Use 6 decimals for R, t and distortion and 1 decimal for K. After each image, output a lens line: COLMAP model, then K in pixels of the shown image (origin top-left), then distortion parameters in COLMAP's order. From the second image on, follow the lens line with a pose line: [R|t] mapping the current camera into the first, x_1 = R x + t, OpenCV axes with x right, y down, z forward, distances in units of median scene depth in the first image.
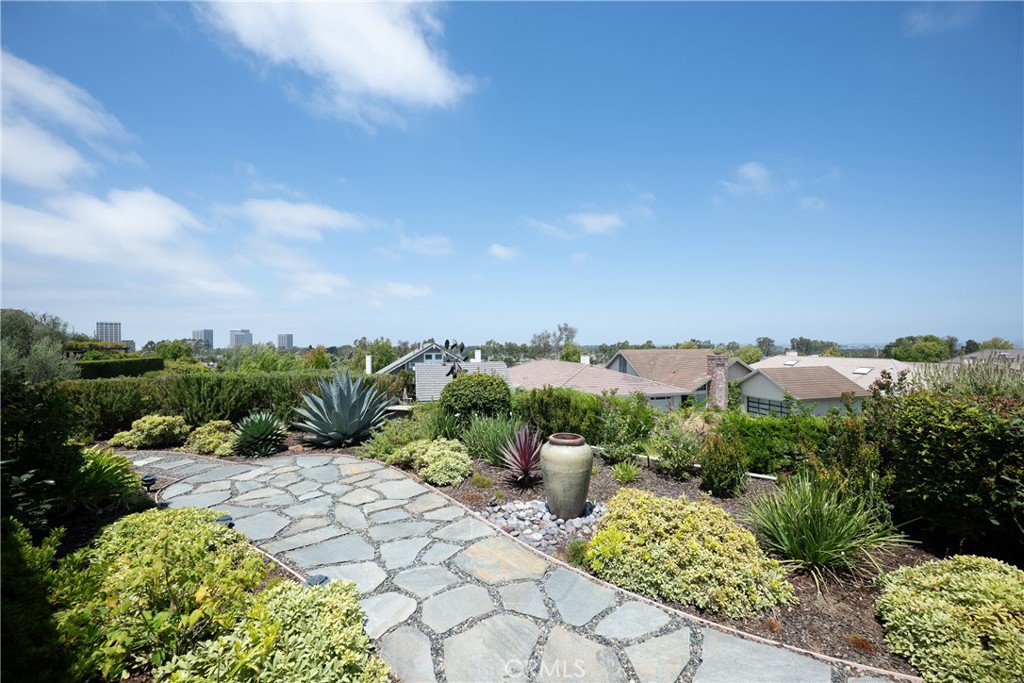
lens RADIAL K [[403.6, 0, 512.0], [0, 403.6, 341.5], [0, 0, 1]] dist [-0.001921, 0.000065]
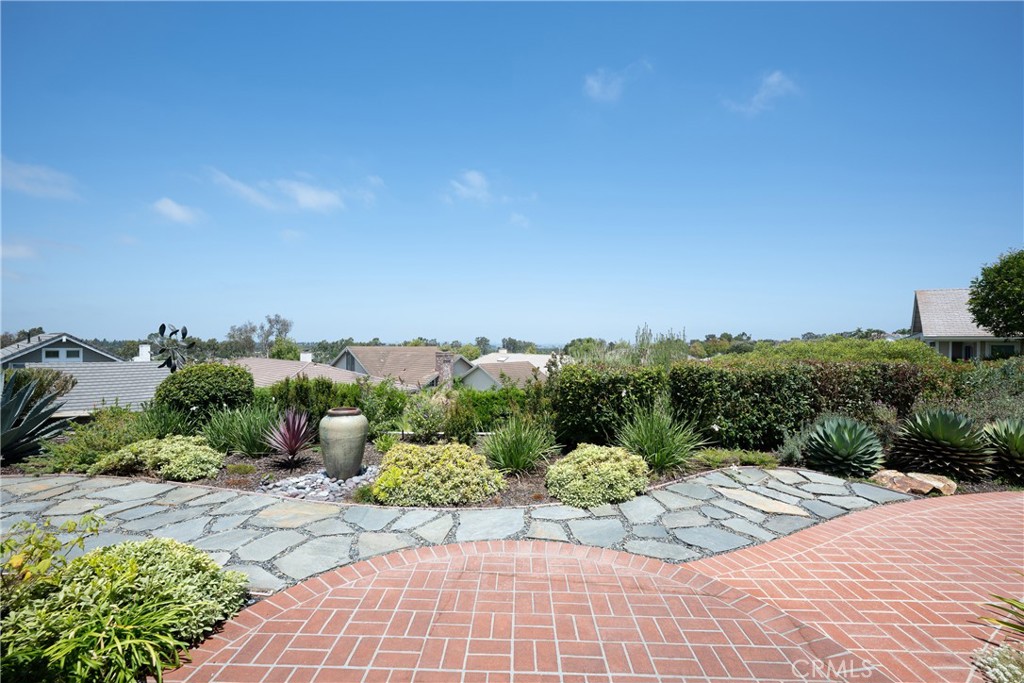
lens RADIAL K [[448.2, 0, 512.0], [0, 448.2, 341.5], [0, 0, 1]] dist [0.000850, 0.000063]
pose [[0.809051, 0.015873, 0.587523, -0.198819], [-0.018605, 0.999826, -0.001393, 0.030956], [-0.587443, -0.009804, 0.809206, -0.263767]]
